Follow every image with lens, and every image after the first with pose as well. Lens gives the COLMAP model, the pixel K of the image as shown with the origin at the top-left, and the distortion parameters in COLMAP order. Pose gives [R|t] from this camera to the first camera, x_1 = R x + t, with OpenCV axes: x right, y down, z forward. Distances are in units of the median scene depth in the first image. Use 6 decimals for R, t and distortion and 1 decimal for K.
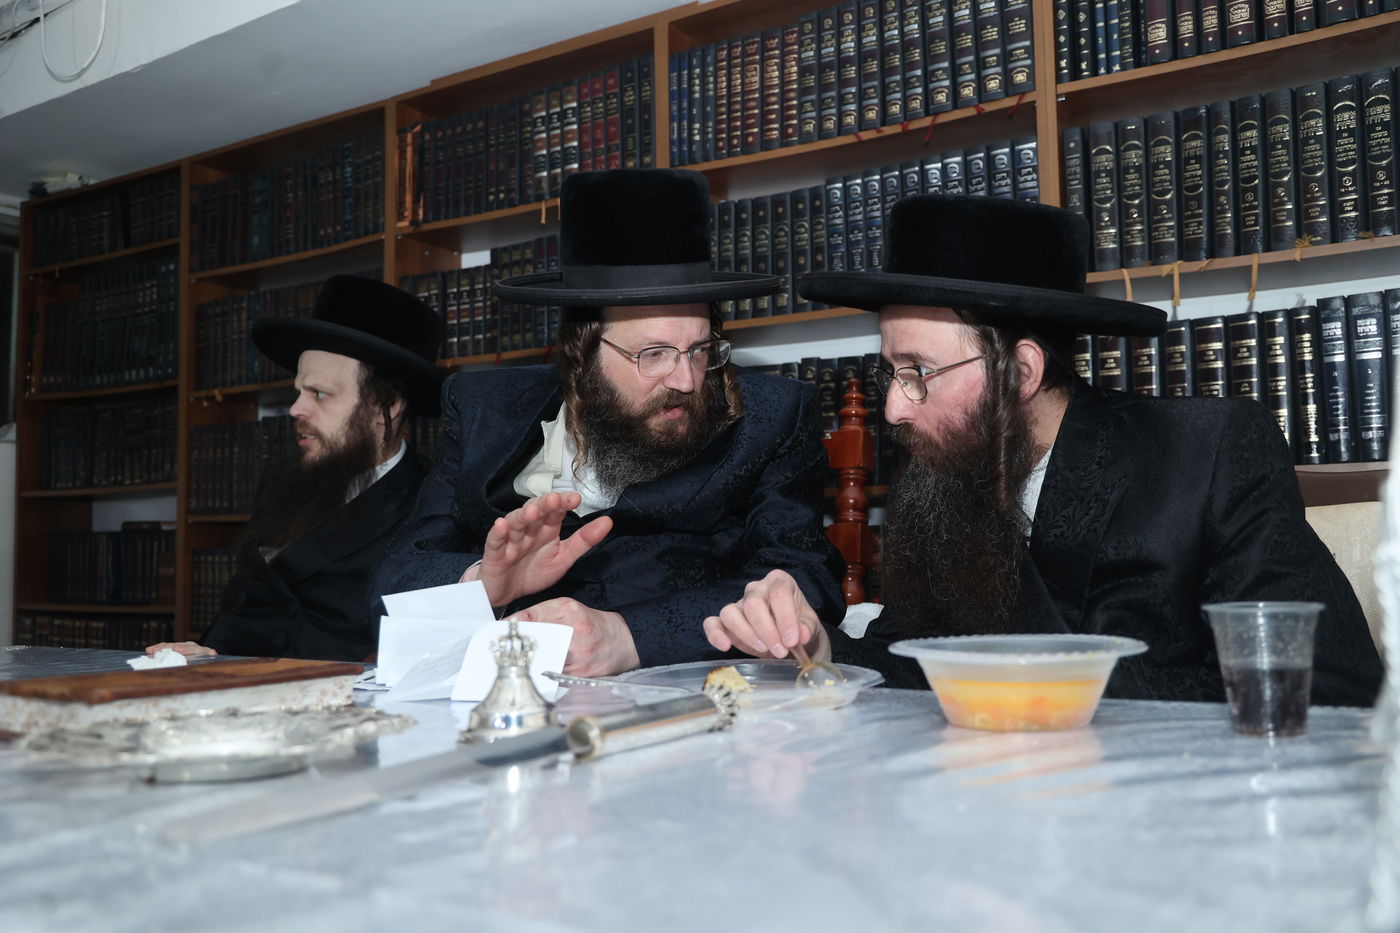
lens RADIAL K [[1294.3, 0, 660.9], [0, 1294.3, 441.7], [0, 0, 1]] dist [0.005412, -0.017990]
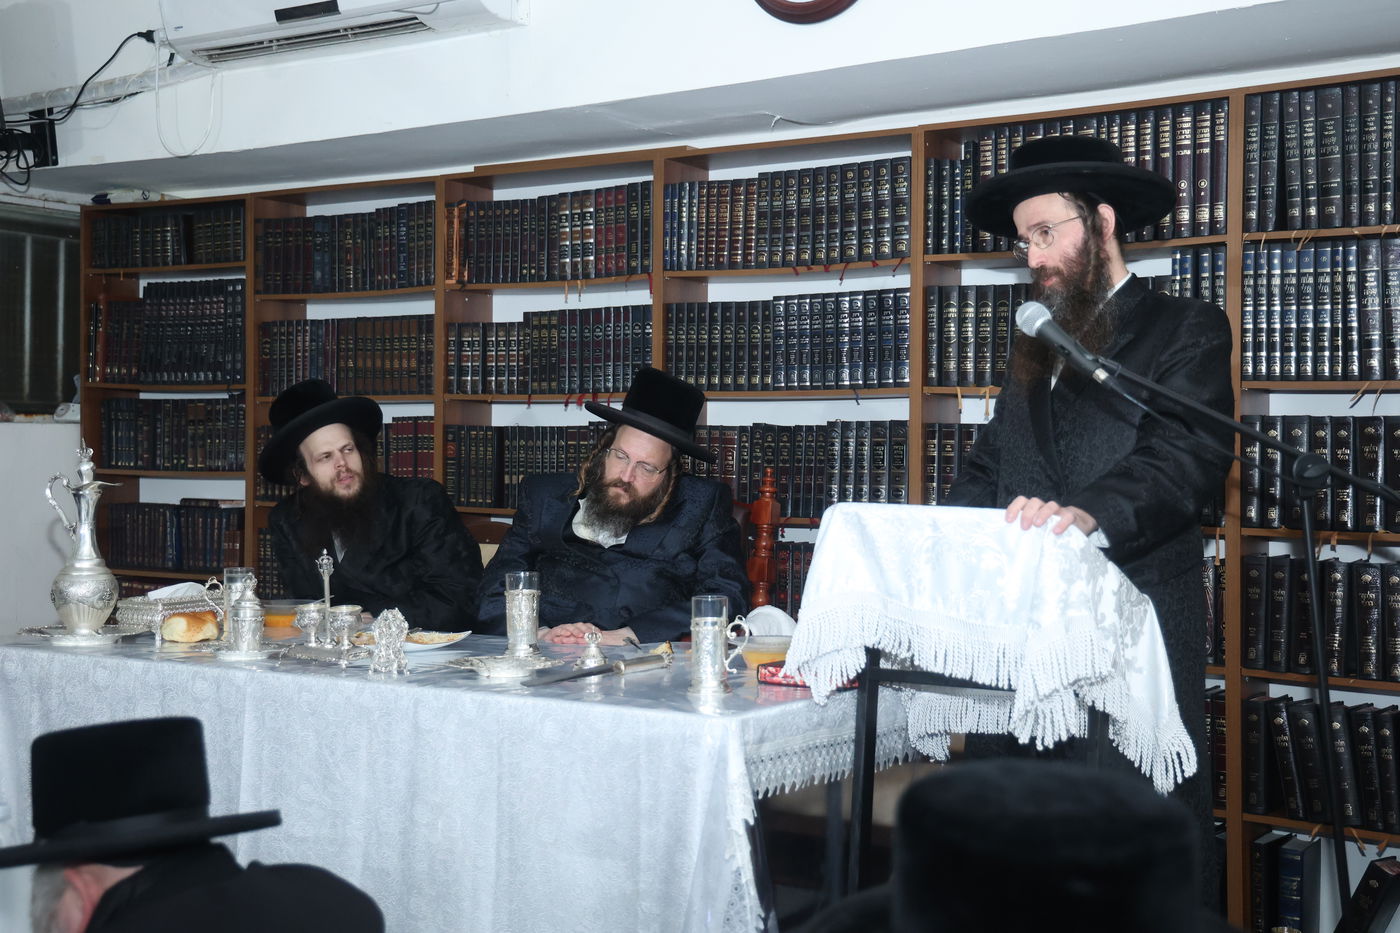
lens RADIAL K [[1972.8, 0, 653.0], [0, 1972.8, 467.7], [0, 0, 1]] dist [0.111505, 0.000000]
pose [[0.999741, 0.022321, -0.004380, 0.009523], [-0.021802, 0.995216, 0.095237, -0.199628], [0.006485, -0.095117, 0.995445, -1.044295]]
